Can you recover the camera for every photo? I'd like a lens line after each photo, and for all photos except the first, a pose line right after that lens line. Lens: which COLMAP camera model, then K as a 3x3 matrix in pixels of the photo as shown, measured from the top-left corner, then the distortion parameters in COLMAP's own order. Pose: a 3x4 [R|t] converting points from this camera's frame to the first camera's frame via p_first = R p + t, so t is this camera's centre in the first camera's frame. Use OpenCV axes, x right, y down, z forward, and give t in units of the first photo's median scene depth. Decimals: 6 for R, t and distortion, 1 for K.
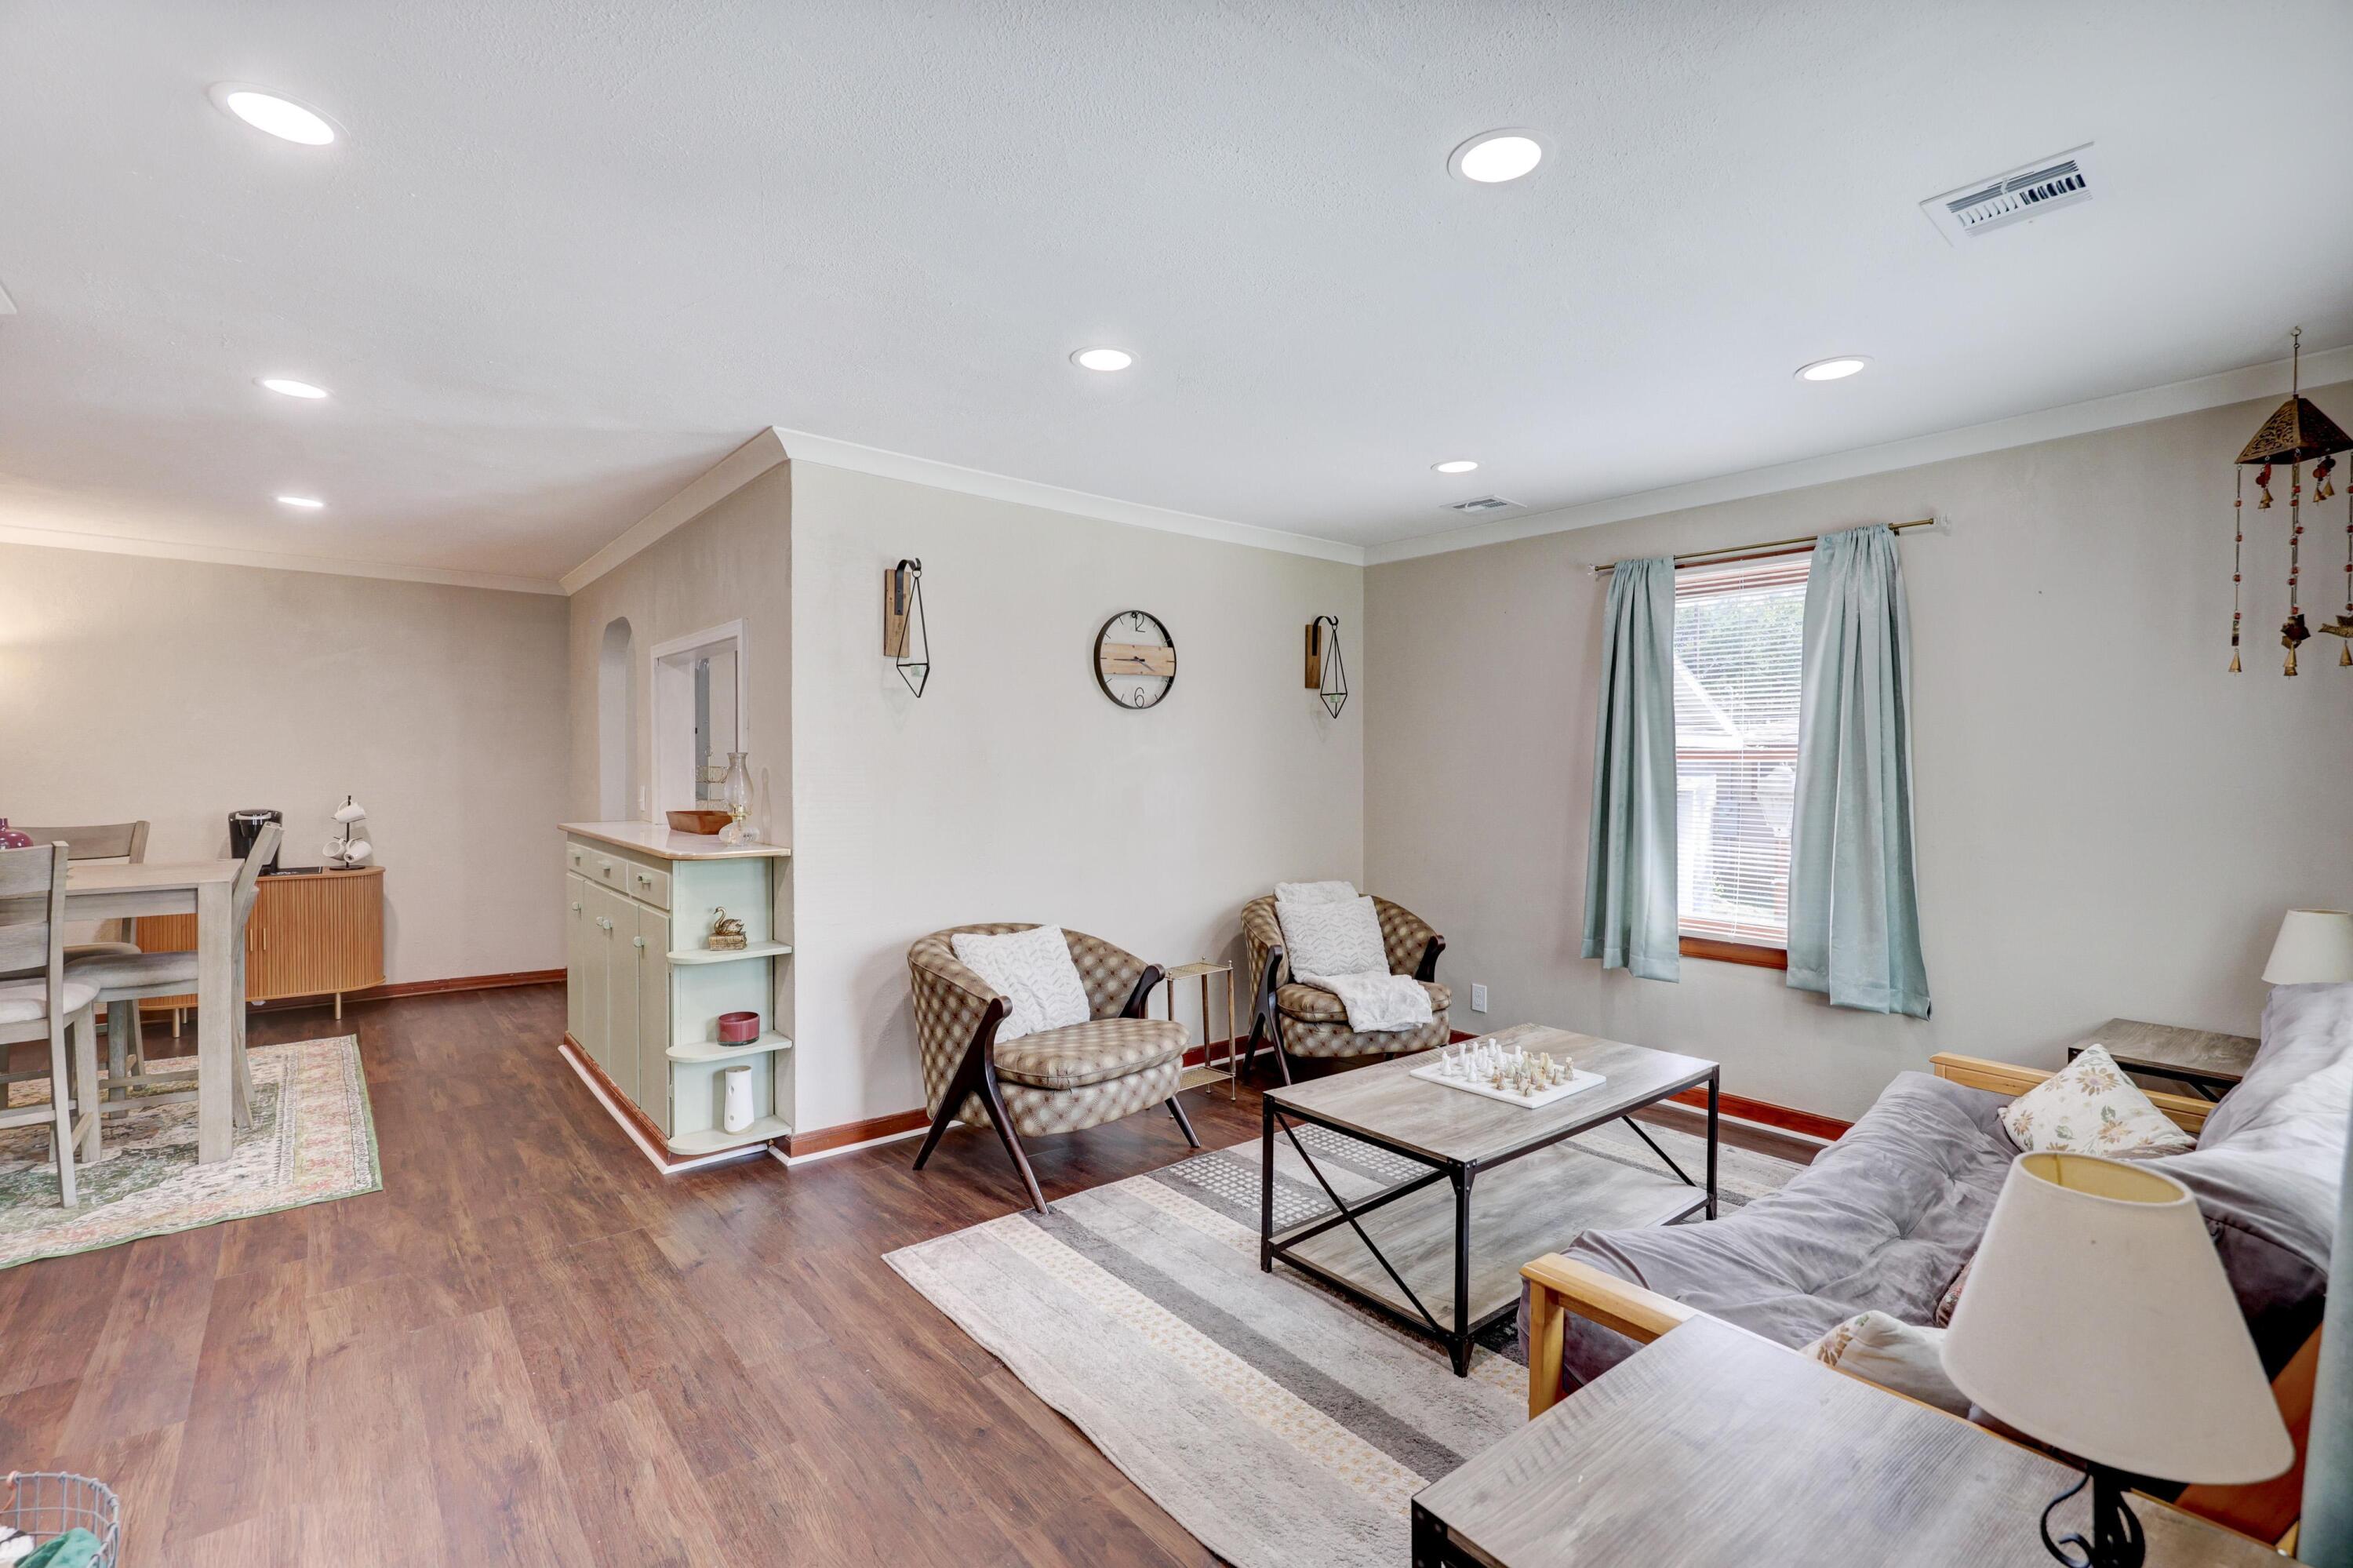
lens RADIAL K [[1058.9, 0, 1185.7], [0, 1058.9, 781.6], [0, 0, 1]] dist [-0.006321, 0.001517]
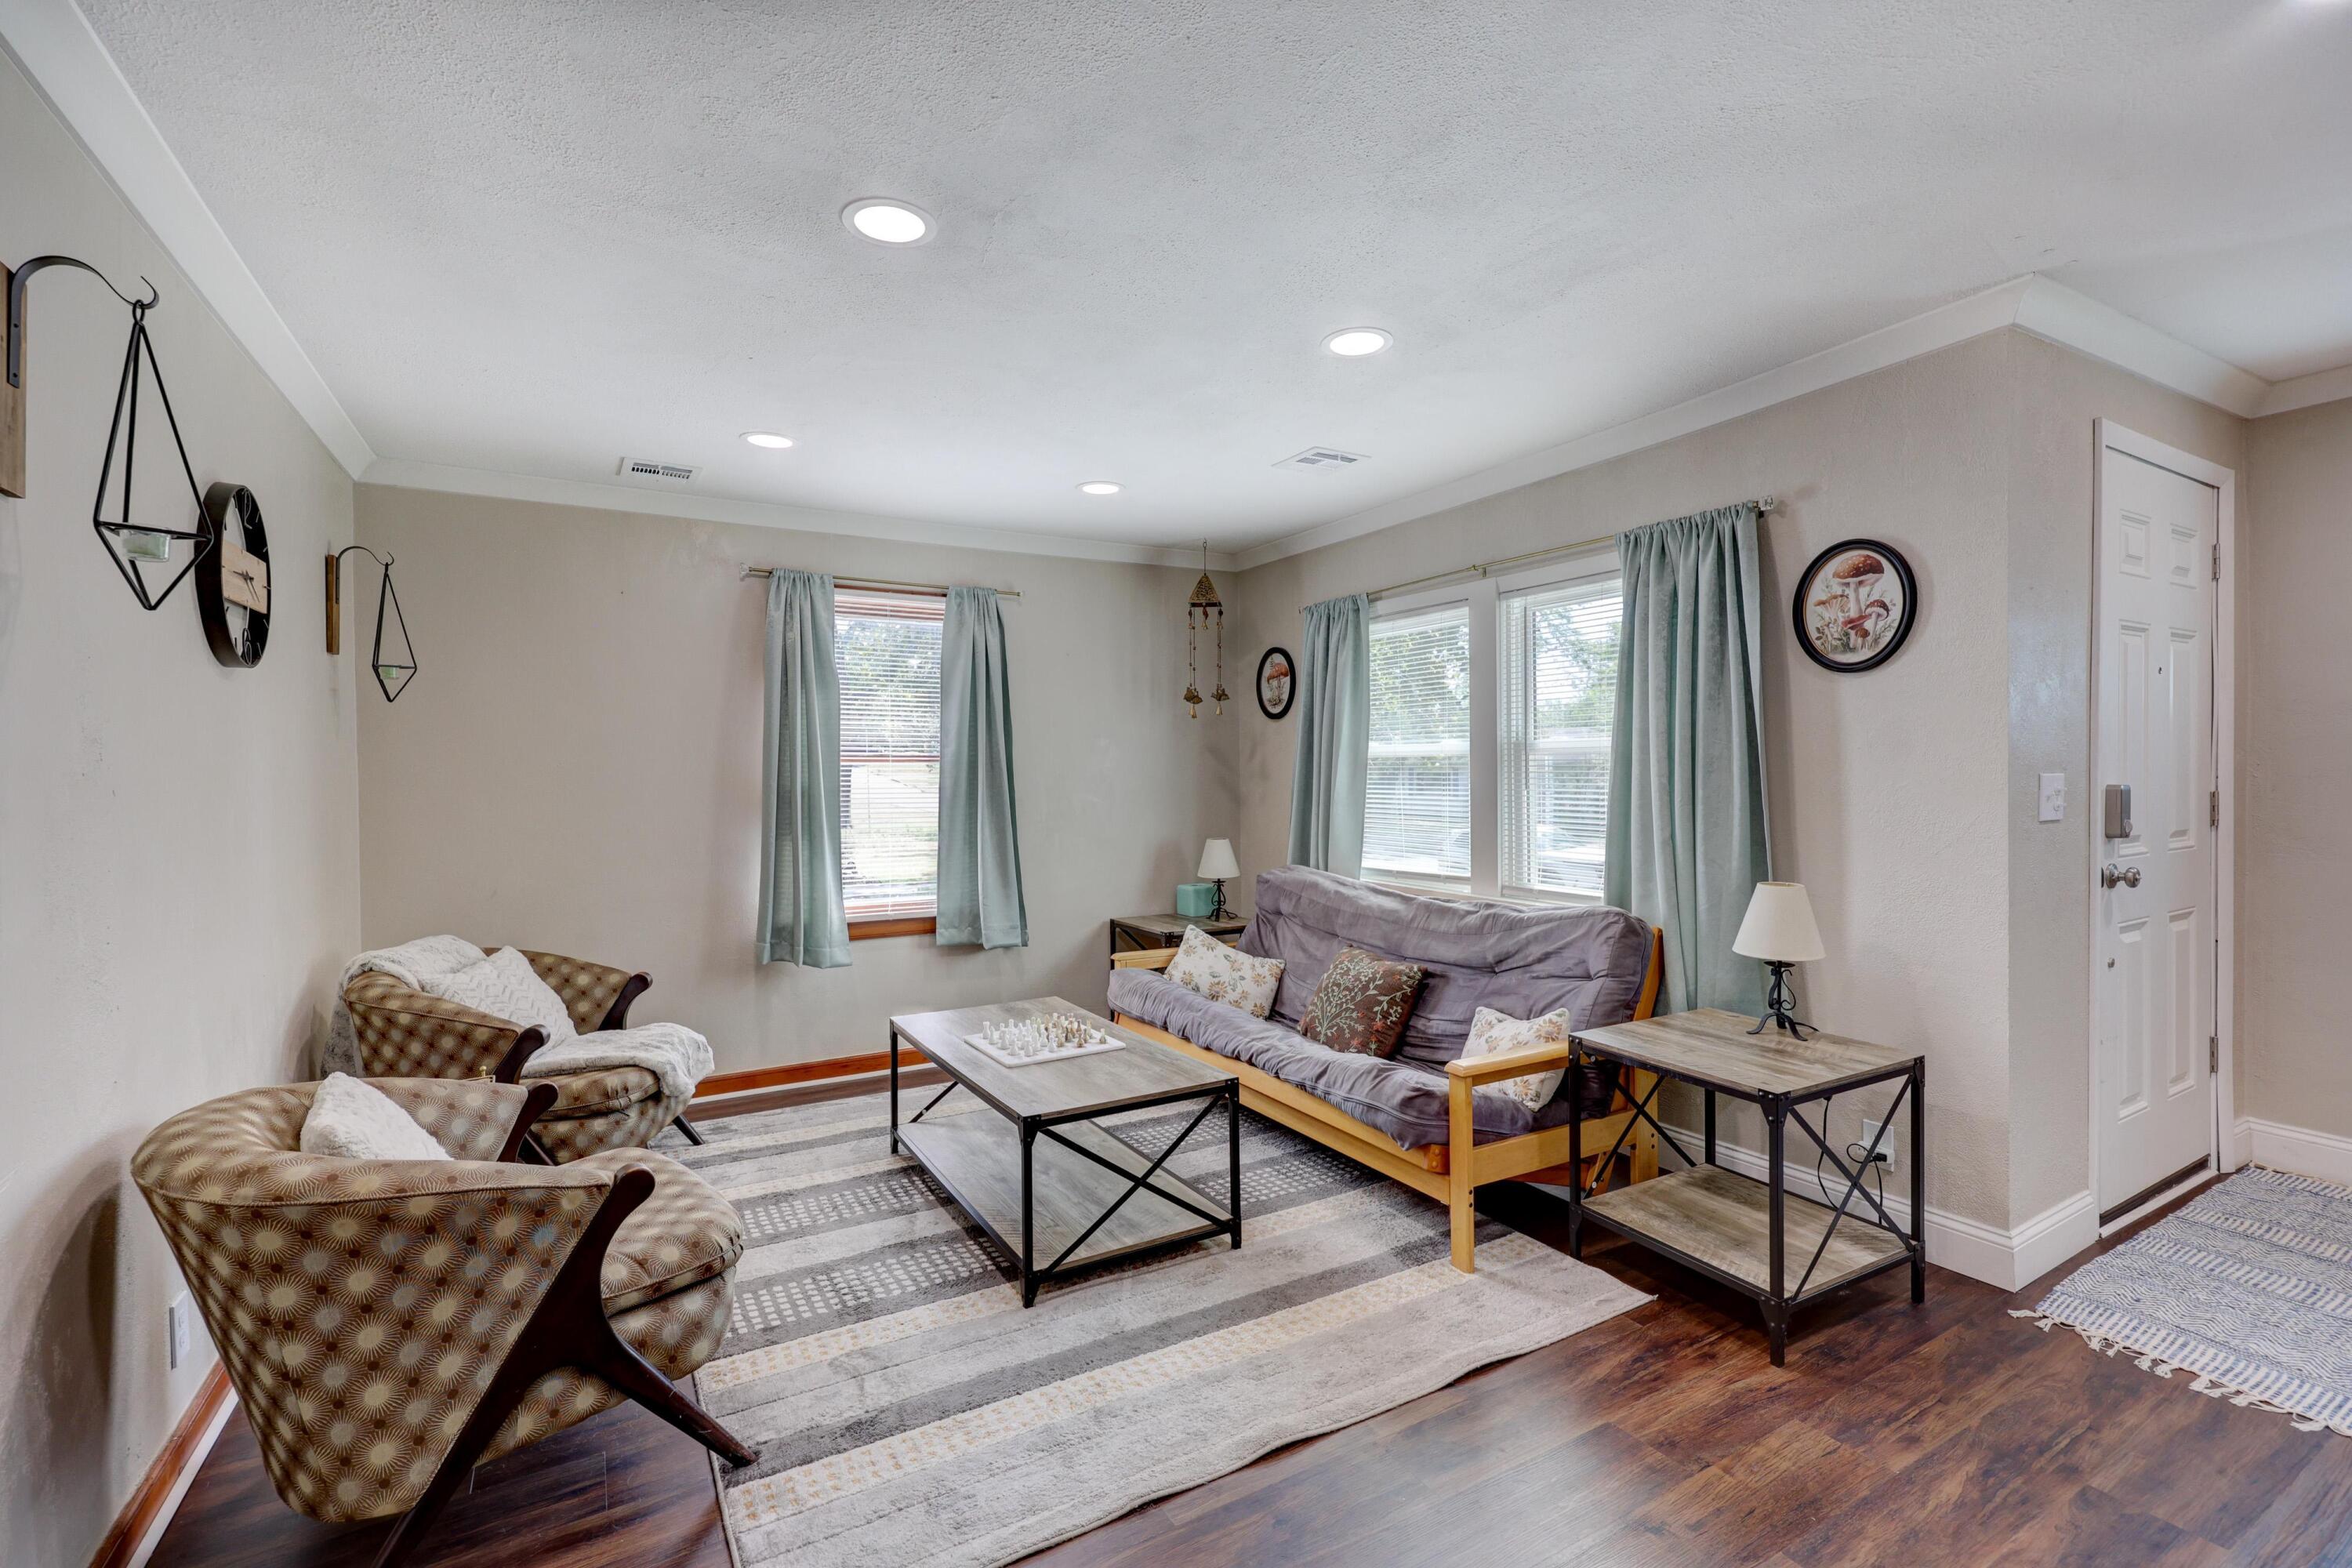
lens RADIAL K [[1058.4, 0, 1171.1], [0, 1058.4, 787.1], [0, 0, 1]] dist [-0.006321, 0.001517]
pose [[0.149063, -0.018907, 0.988647, -0.558680], [0.021483, 0.999643, 0.015878, -0.005609], [-0.988594, 0.018872, 0.149416, 0.495976]]
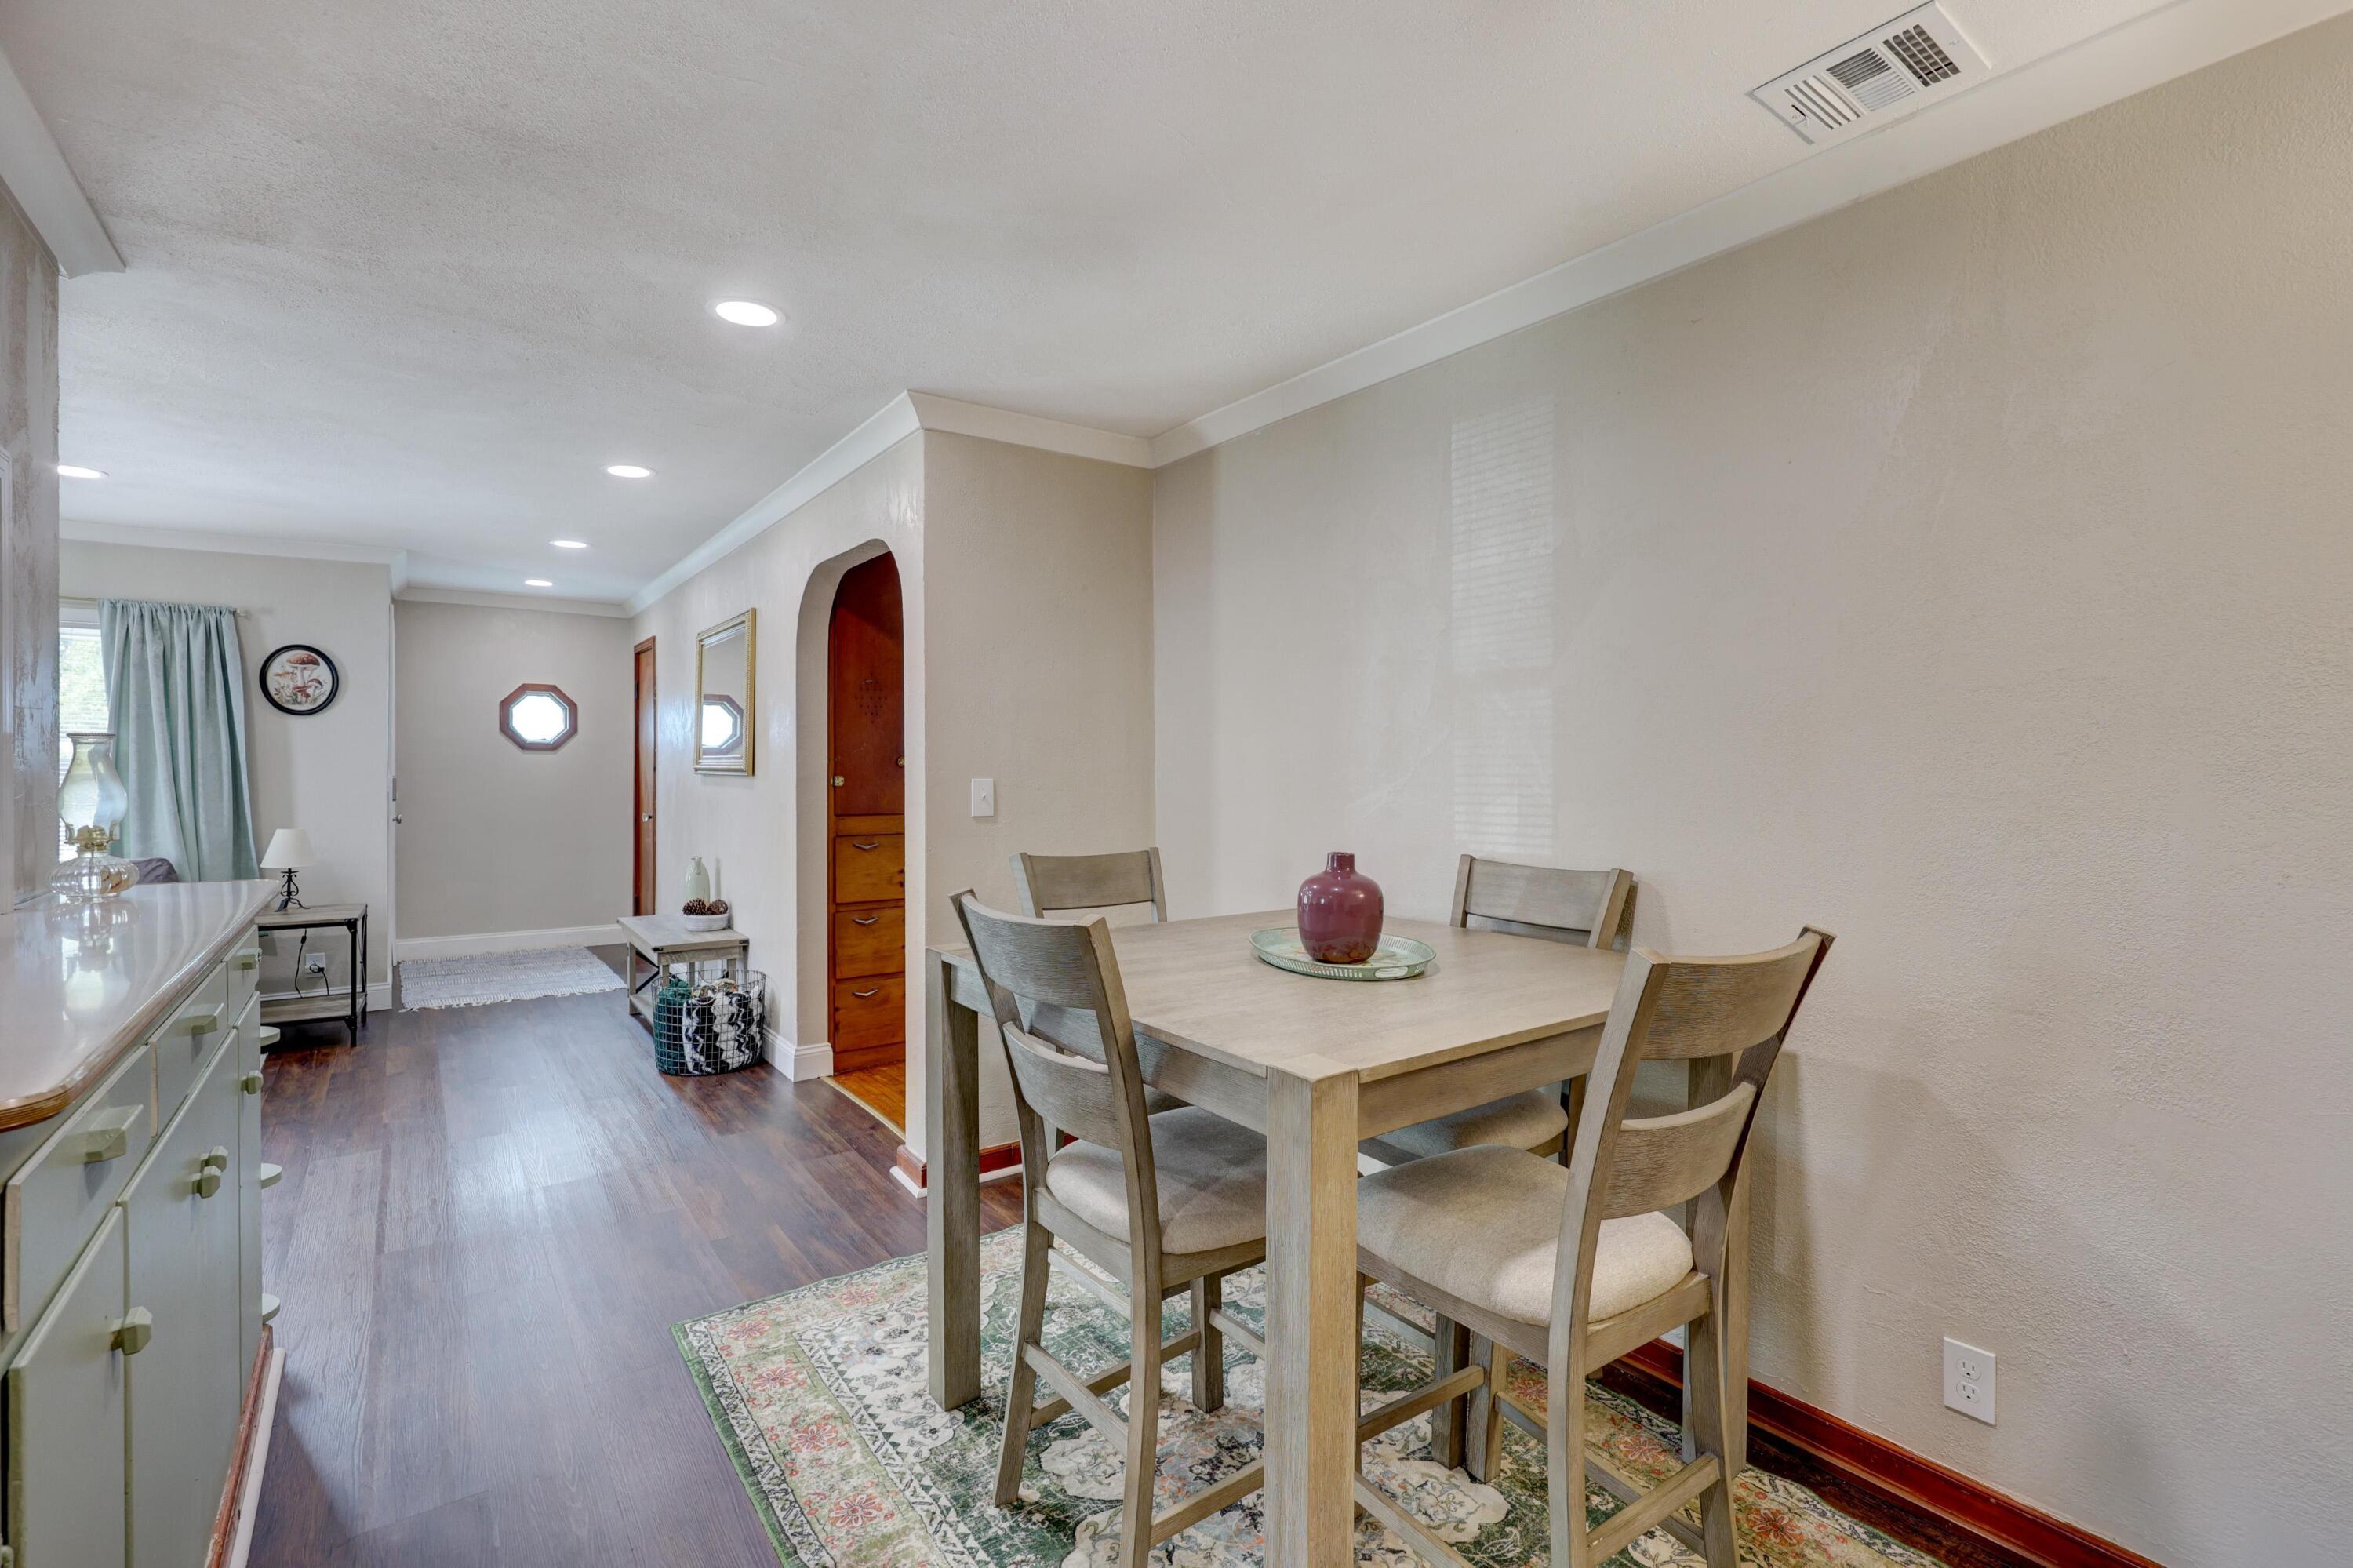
lens RADIAL K [[1089.3, 0, 1178.5], [0, 1089.3, 781.2], [0, 0, 1]] dist [-0.000557, 0.000113]
pose [[-0.998107, -0.004796, 0.061313, -0.965980], [-0.003281, 0.999688, 0.024779, -0.016135], [-0.061413, 0.024531, -0.997811, 1.432092]]
